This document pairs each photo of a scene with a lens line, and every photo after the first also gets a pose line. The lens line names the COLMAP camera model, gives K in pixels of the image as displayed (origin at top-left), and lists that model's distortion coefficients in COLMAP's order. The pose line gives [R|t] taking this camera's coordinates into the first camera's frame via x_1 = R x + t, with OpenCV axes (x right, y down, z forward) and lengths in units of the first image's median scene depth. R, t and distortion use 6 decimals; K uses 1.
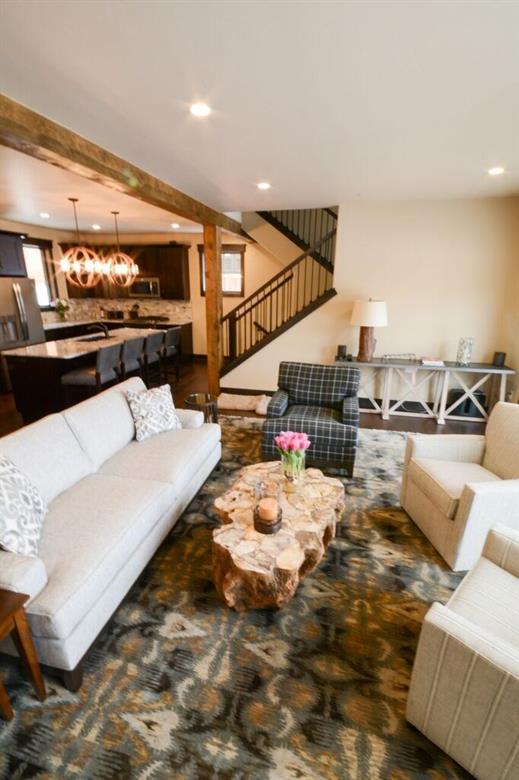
lens RADIAL K [[354.7, 0, 259.5], [0, 354.7, 390.0], [0, 0, 1]] dist [0.001997, -0.011519]
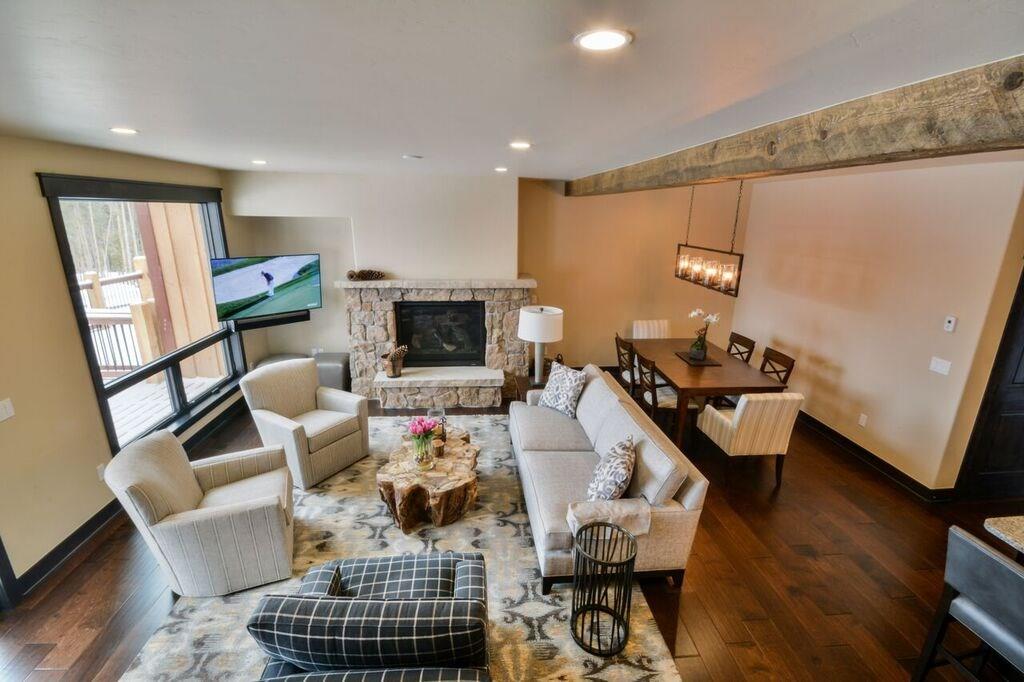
lens RADIAL K [[463.0, 0, 508.1], [0, 463.0, 345.1], [0, 0, 1]] dist [0.001913, 0.000254]
pose [[-0.948240, 0.077058, -0.308063, 0.260018], [-0.105059, 0.839356, 0.533332, -0.876432], [0.299673, 0.538092, -0.787816, 2.019013]]
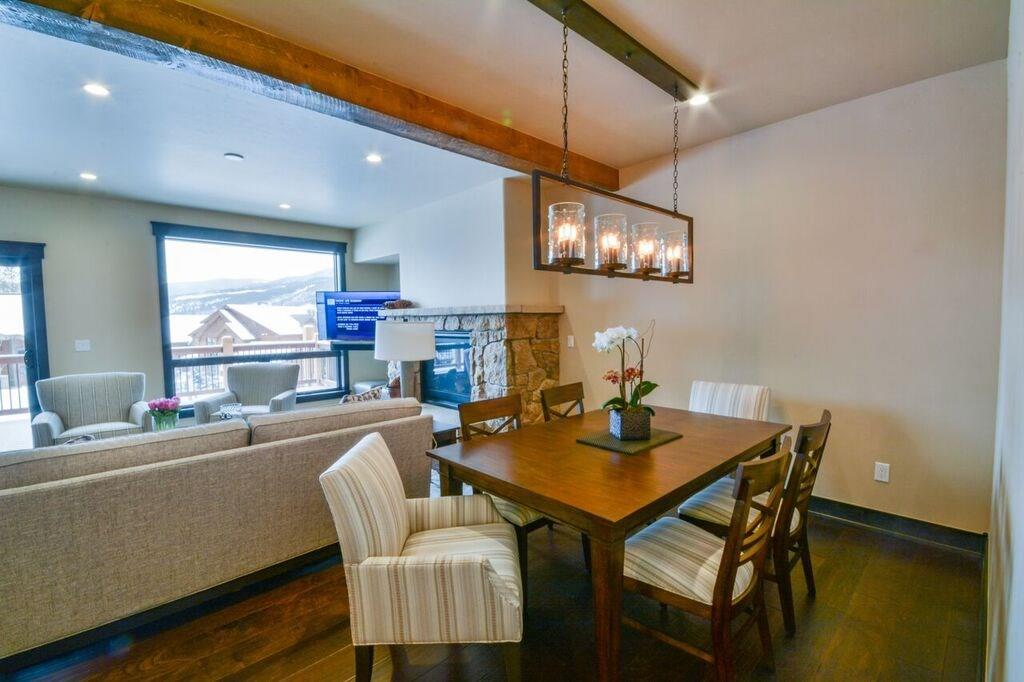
lens RADIAL K [[454.2, 0, 509.3], [0, 454.2, 344.6], [0, 0, 1]] dist [-0.001439, -0.000724]
pose [[-0.840987, -0.020211, 0.540678, -1.560441], [0.169542, 0.939130, 0.298815, -0.272933], [-0.513807, 0.342967, -0.786369, 1.425628]]
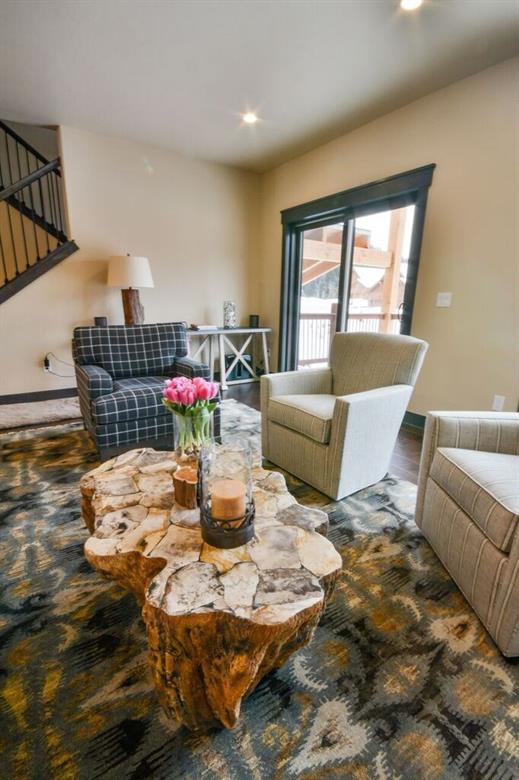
lens RADIAL K [[354.7, 0, 259.5], [0, 354.7, 390.0], [0, 0, 1]] dist [0.001997, -0.011519]
pose [[0.671075, -0.172673, 0.721001, -0.243365], [0.200592, 0.978516, 0.047644, 0.129856], [-0.713738, 0.112655, 0.691294, 0.473605]]
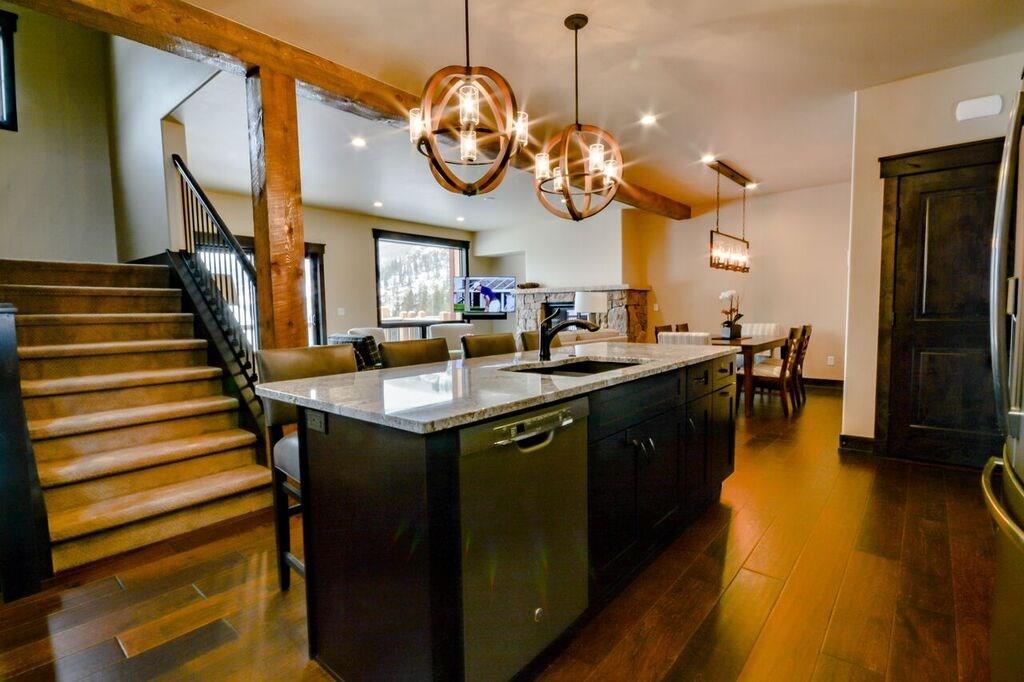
lens RADIAL K [[493.7, 0, 507.5], [0, 493.7, 342.4], [0, 0, 1]] dist [0.000553, 0.000122]
pose [[-0.893790, -0.016304, 0.448189, -1.362364], [0.145603, 0.934659, 0.324365, -0.706705], [-0.424192, 0.355172, -0.833015, 3.167774]]
